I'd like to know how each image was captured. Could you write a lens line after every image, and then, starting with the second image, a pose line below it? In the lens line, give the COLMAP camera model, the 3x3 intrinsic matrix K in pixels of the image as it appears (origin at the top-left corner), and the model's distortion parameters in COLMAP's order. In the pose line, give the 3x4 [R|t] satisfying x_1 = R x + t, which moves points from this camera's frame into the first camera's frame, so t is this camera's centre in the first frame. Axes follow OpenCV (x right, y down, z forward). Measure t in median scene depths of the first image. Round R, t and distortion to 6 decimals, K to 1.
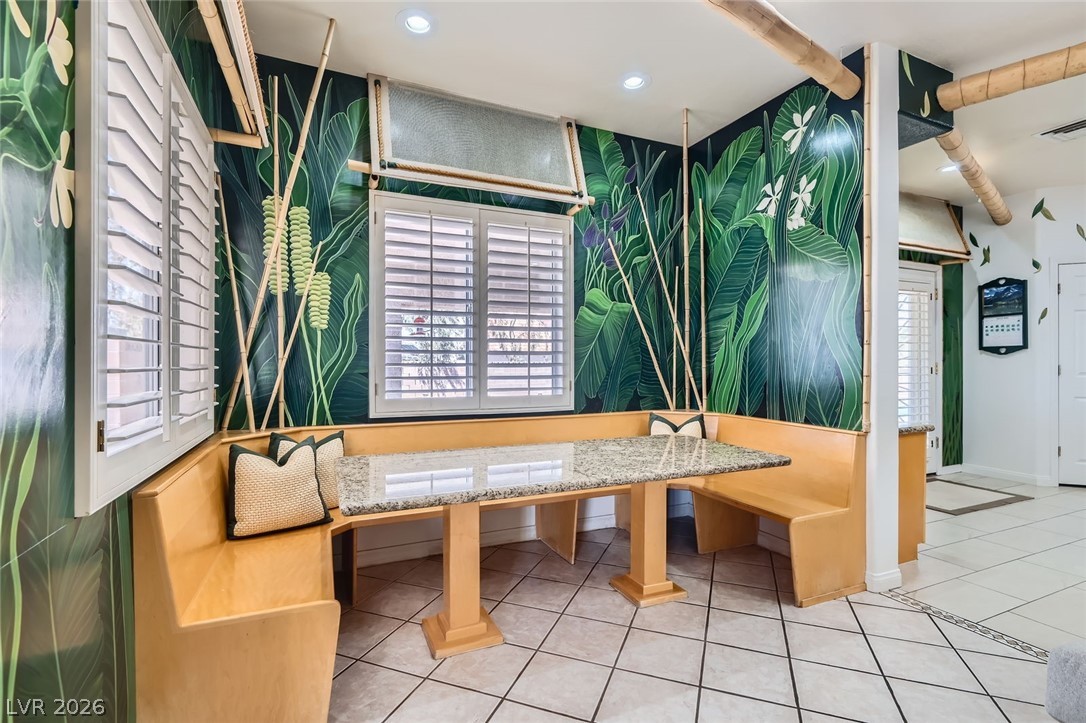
lens RADIAL K [[502.0, 0, 541.5], [0, 502.0, 363.2], [0, 0, 1]] dist [-0.004440, 0.000209]
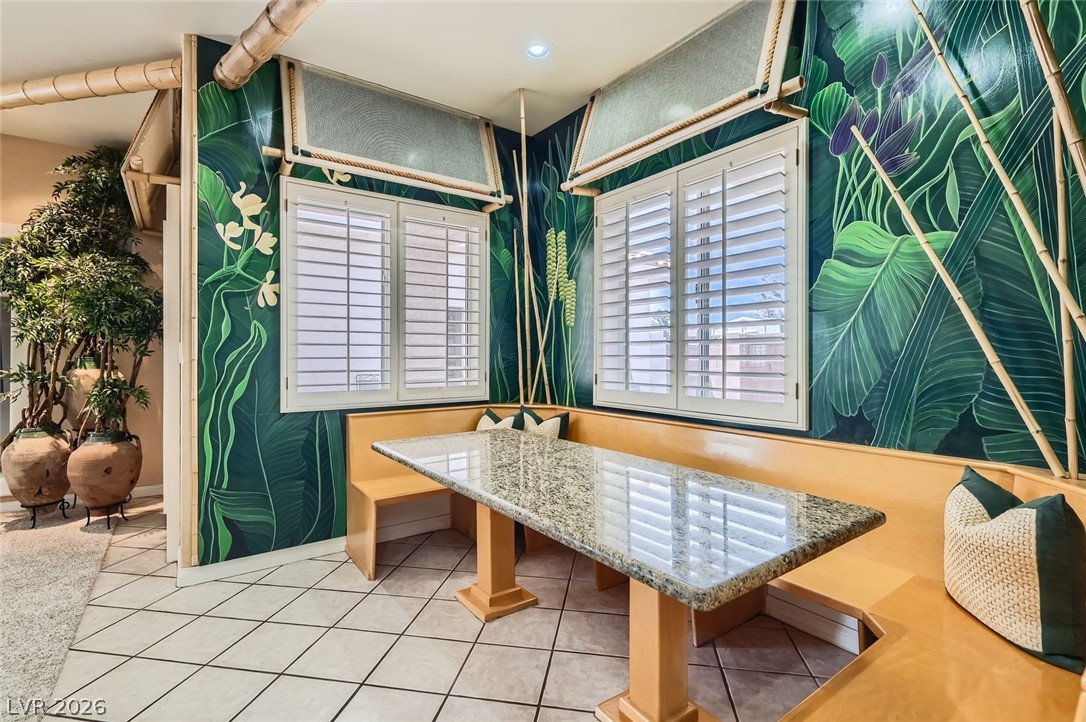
lens RADIAL K [[502.0, 0, 539.2], [0, 502.0, 356.2], [0, 0, 1]] dist [-0.004440, 0.000209]
pose [[0.200536, 0.002771, -0.979682, 0.658703], [0.001157, 0.999995, 0.003065, -0.001540], [0.979686, -0.001748, 0.200532, 0.612488]]
